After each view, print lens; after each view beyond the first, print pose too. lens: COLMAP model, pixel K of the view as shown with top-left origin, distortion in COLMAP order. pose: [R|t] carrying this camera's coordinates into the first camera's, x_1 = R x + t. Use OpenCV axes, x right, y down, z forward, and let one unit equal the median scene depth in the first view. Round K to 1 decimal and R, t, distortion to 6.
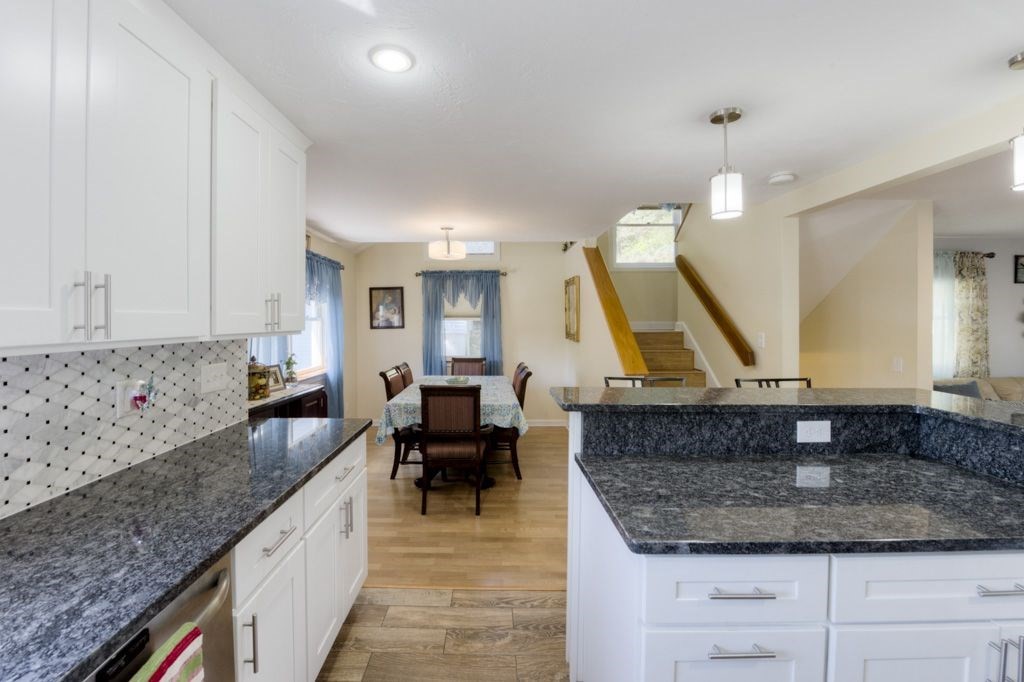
lens RADIAL K [[424.6, 0, 482.4], [0, 424.6, 323.0], [0, 0, 1]] dist [-0.016017, -0.000142]
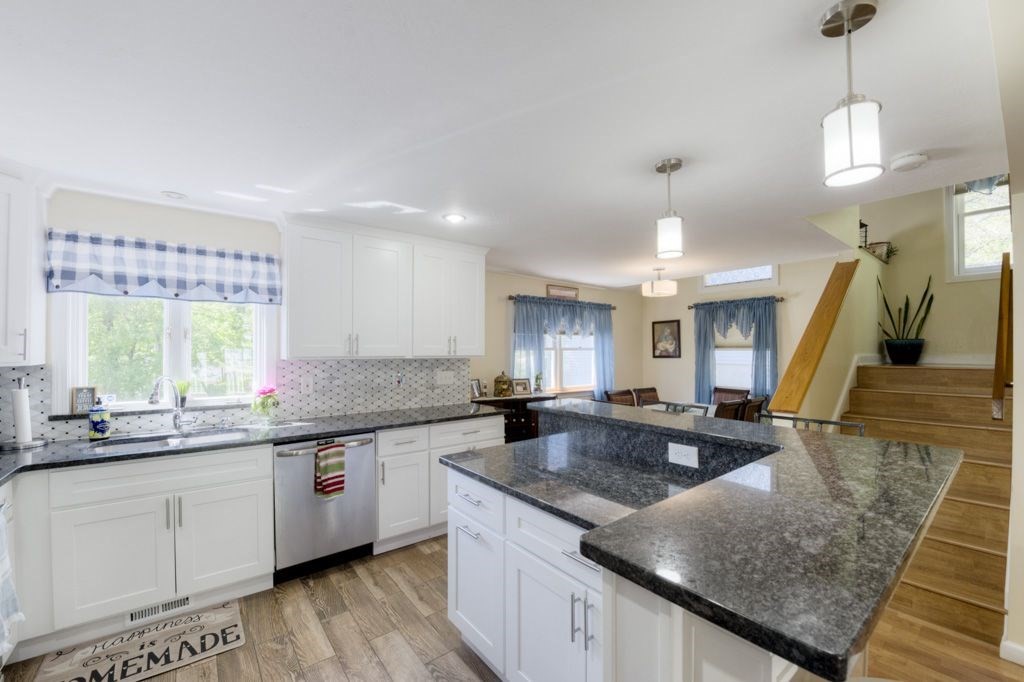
lens RADIAL K [[409.6, 0, 506.1], [0, 409.6, 349.4], [0, 0, 1]] dist [-0.019054, -0.000200]
pose [[0.619935, 0.000267, -0.784653, 0.747893], [-0.007757, 0.999953, -0.005788, 0.000915], [0.784614, 0.009675, 0.619908, 0.005069]]
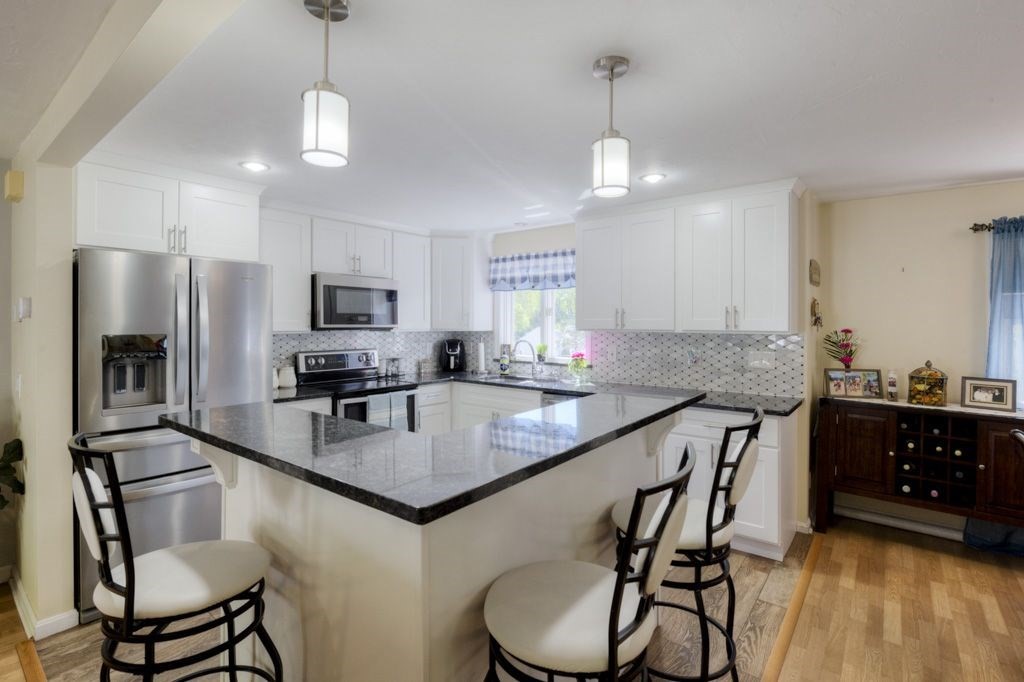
lens RADIAL K [[477.5, 0, 511.2], [0, 477.5, 324.9], [0, 0, 1]] dist [-0.000966, -0.005844]
pose [[-0.607560, 0.002826, -0.794269, 0.918014], [-0.008707, 0.999910, 0.010218, -0.007129], [0.794226, 0.013124, -0.607480, 0.916894]]
